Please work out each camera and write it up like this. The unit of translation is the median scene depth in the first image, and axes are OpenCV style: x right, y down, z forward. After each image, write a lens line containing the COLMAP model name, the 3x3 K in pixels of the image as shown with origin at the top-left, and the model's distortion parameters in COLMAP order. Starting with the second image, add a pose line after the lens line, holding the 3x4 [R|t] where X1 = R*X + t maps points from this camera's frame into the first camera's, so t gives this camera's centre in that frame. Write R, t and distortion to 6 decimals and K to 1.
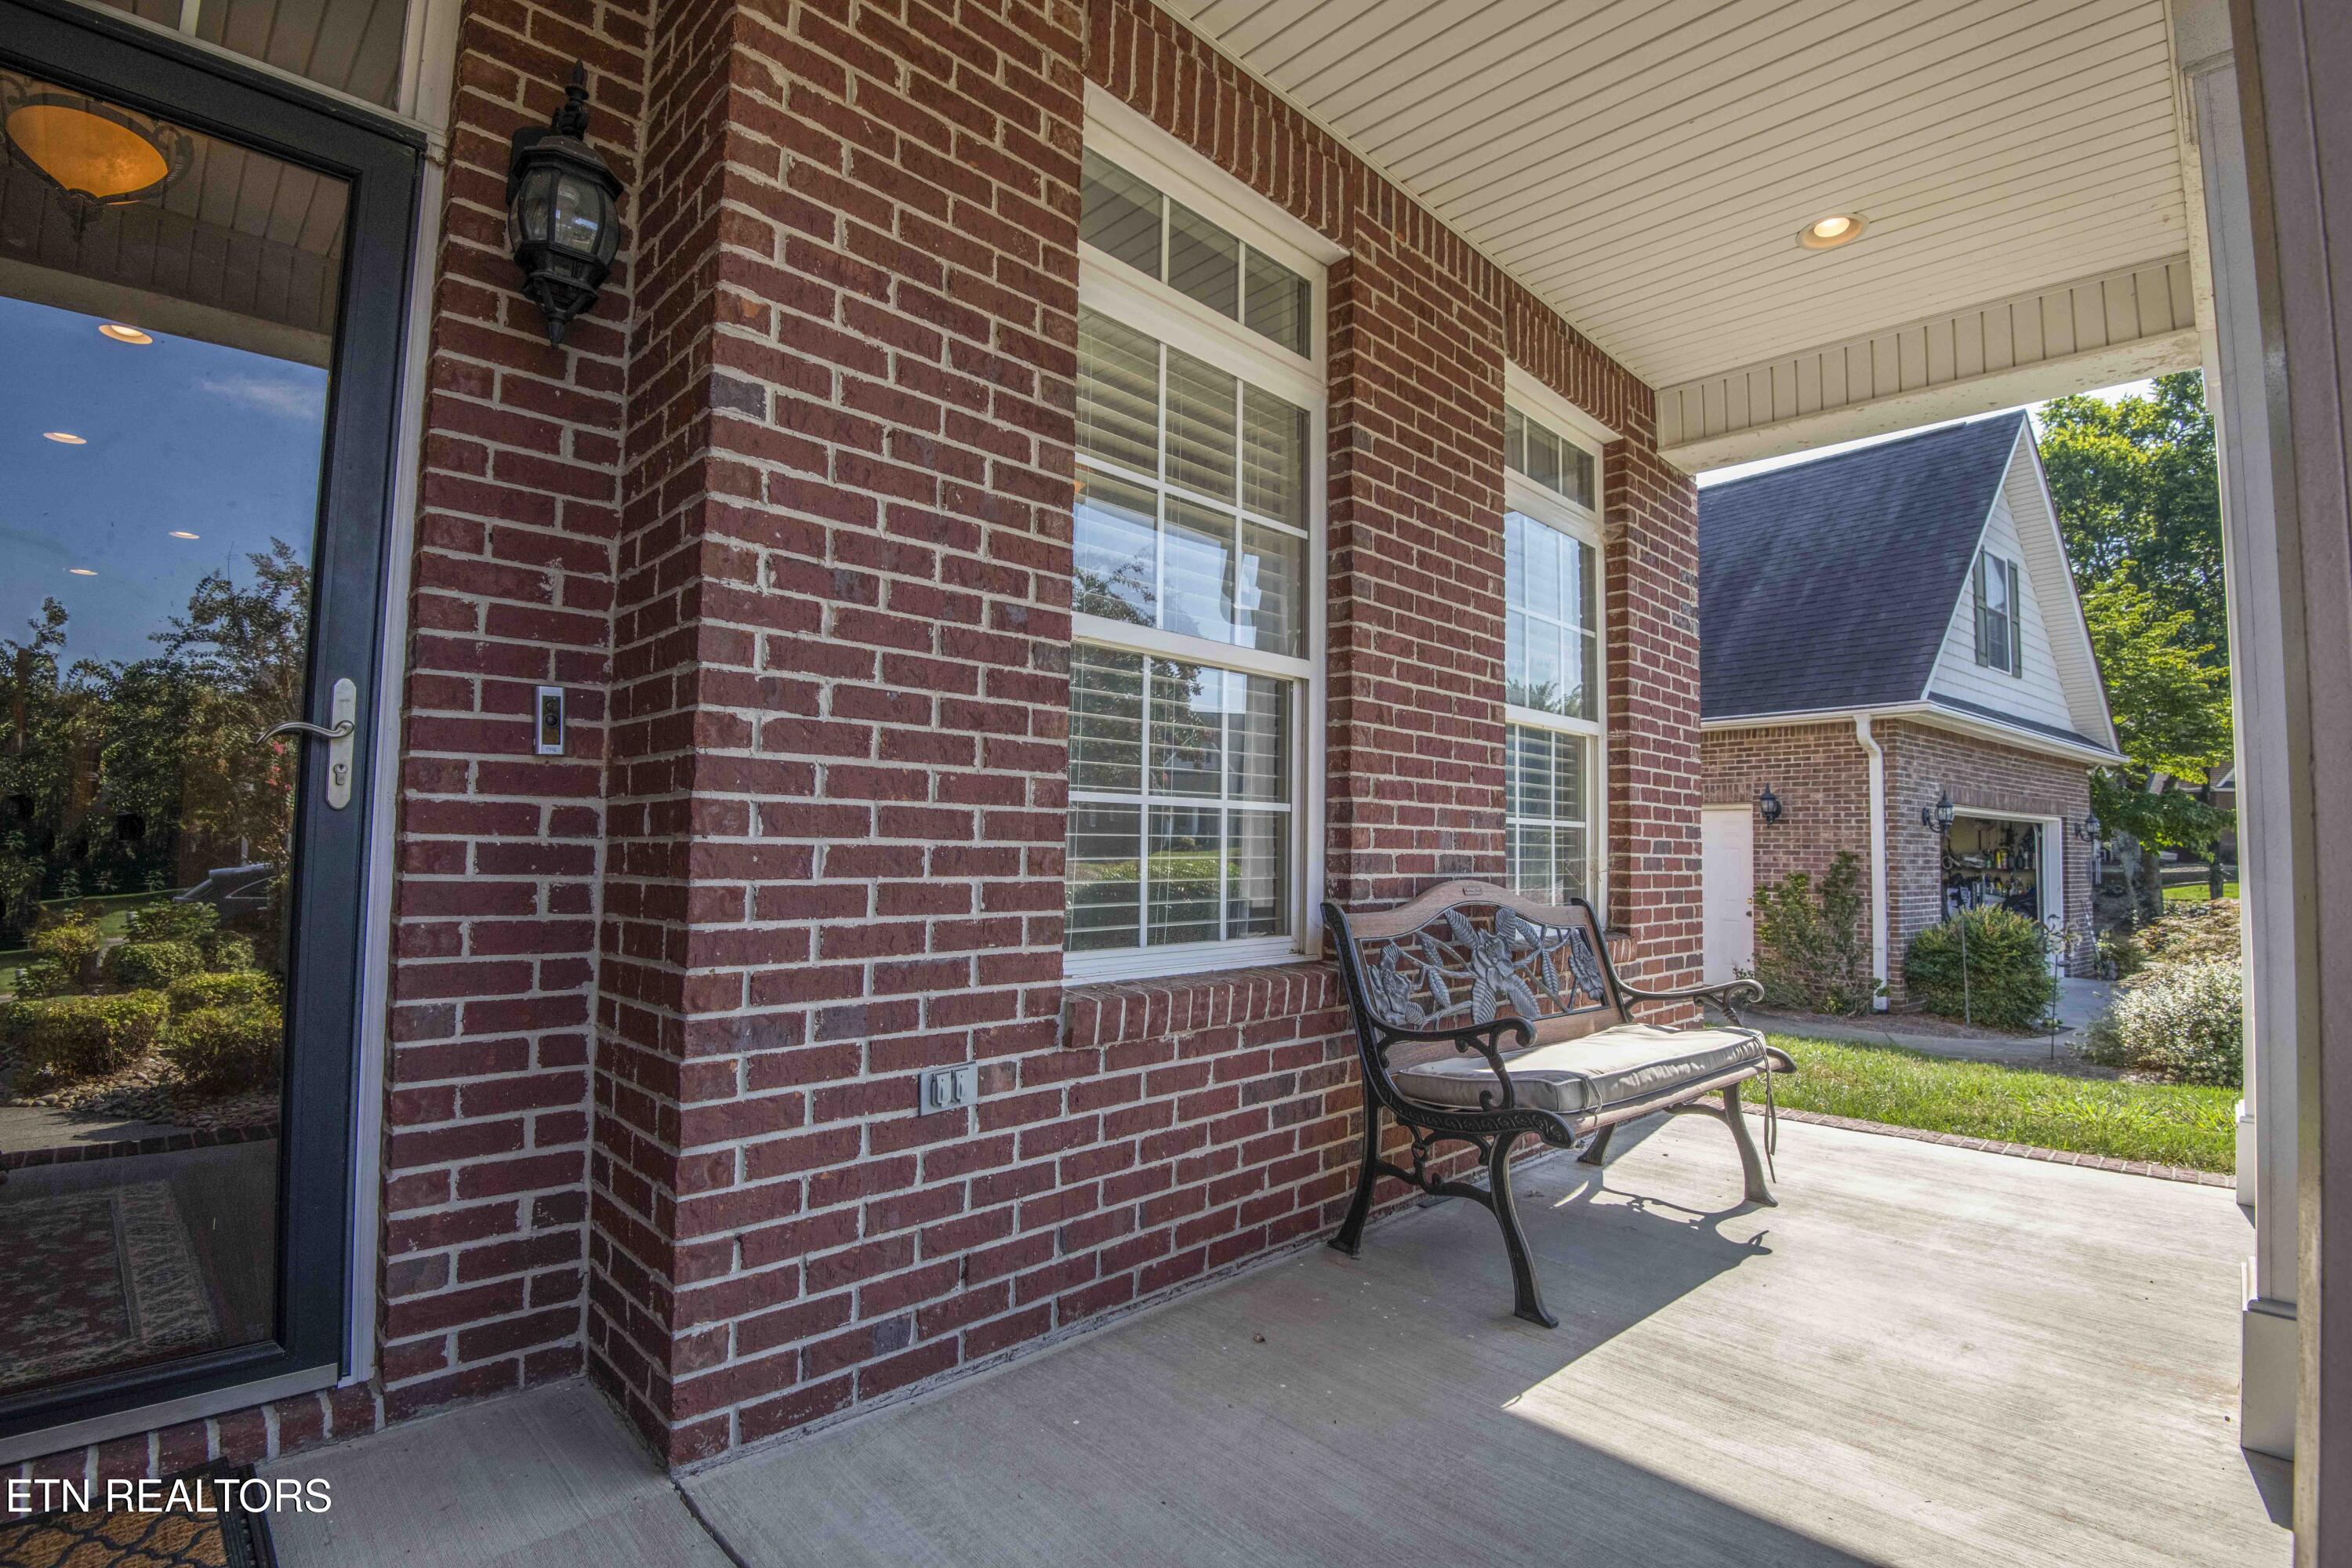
lens RADIAL K [[1088.4, 0, 1176.9], [0, 1088.4, 780.0], [0, 0, 1]] dist [-0.018573, -0.013547]
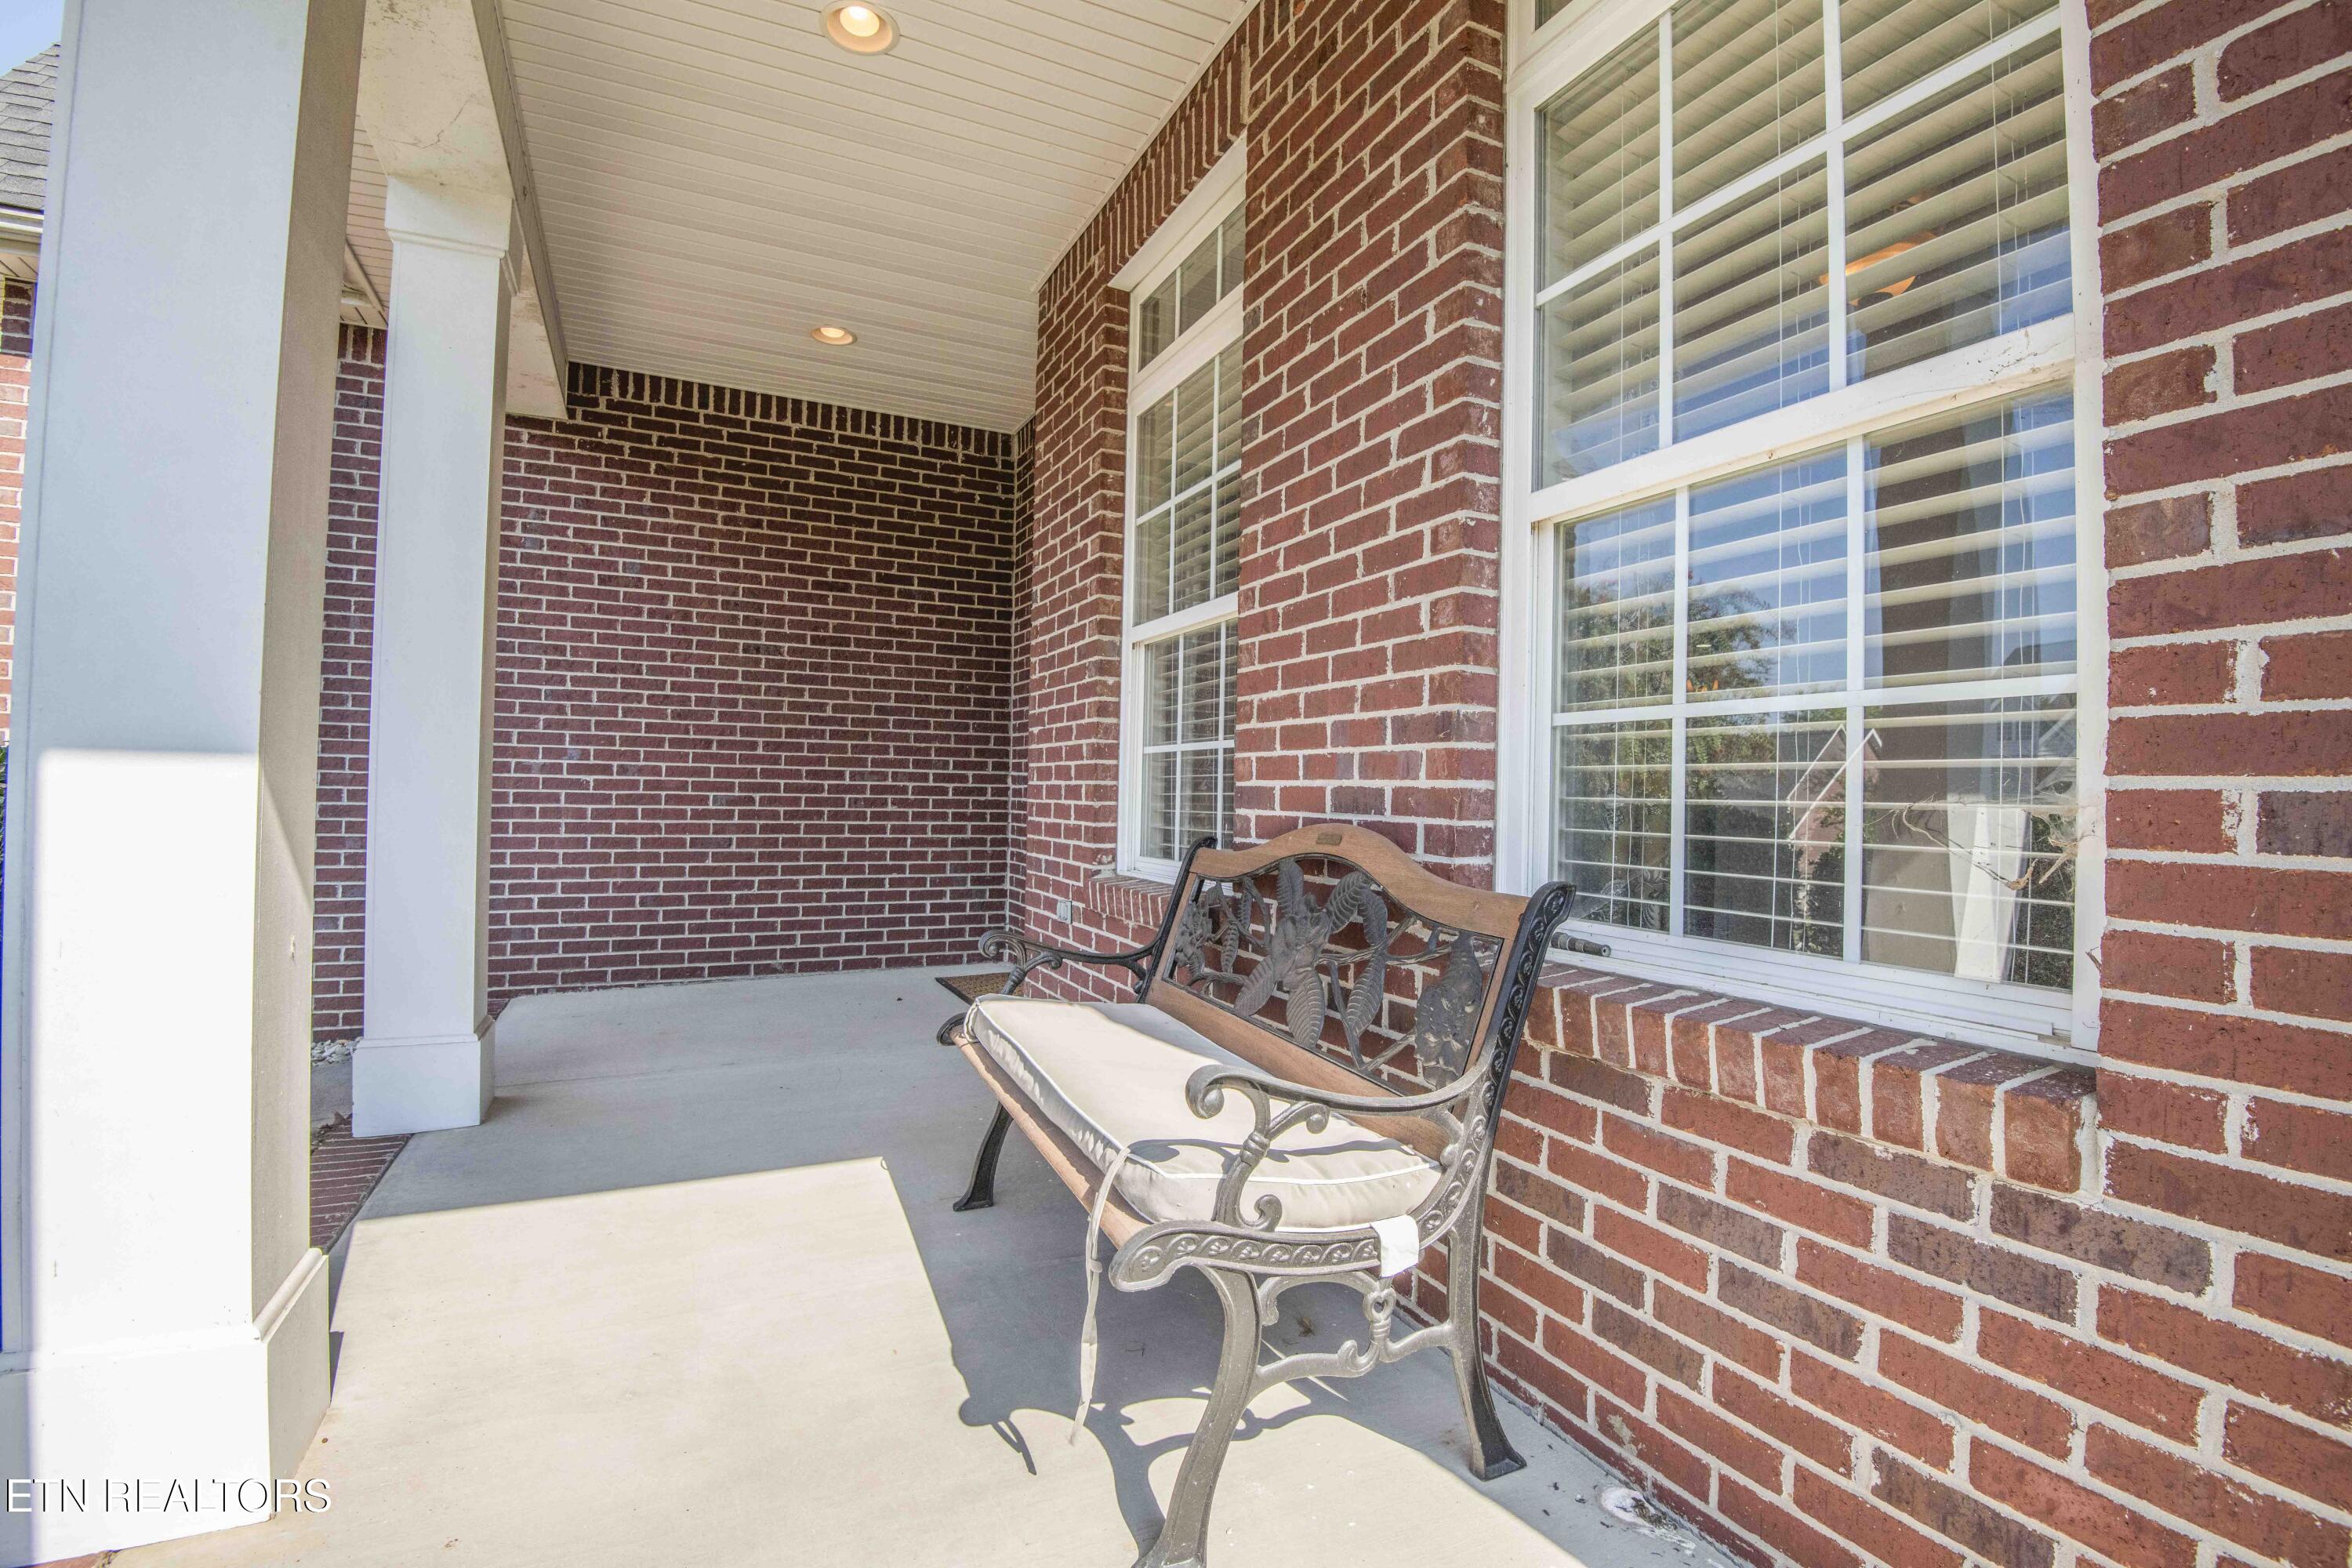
lens RADIAL K [[1088.4, 0, 1179.1], [0, 1088.4, 784.4], [0, 0, 1]] dist [-0.018573, -0.013547]
pose [[-0.340820, -0.038929, -0.939322, 1.002152], [0.023820, 0.998464, -0.050023, 0.106621], [0.939827, -0.039423, -0.339369, 1.221265]]
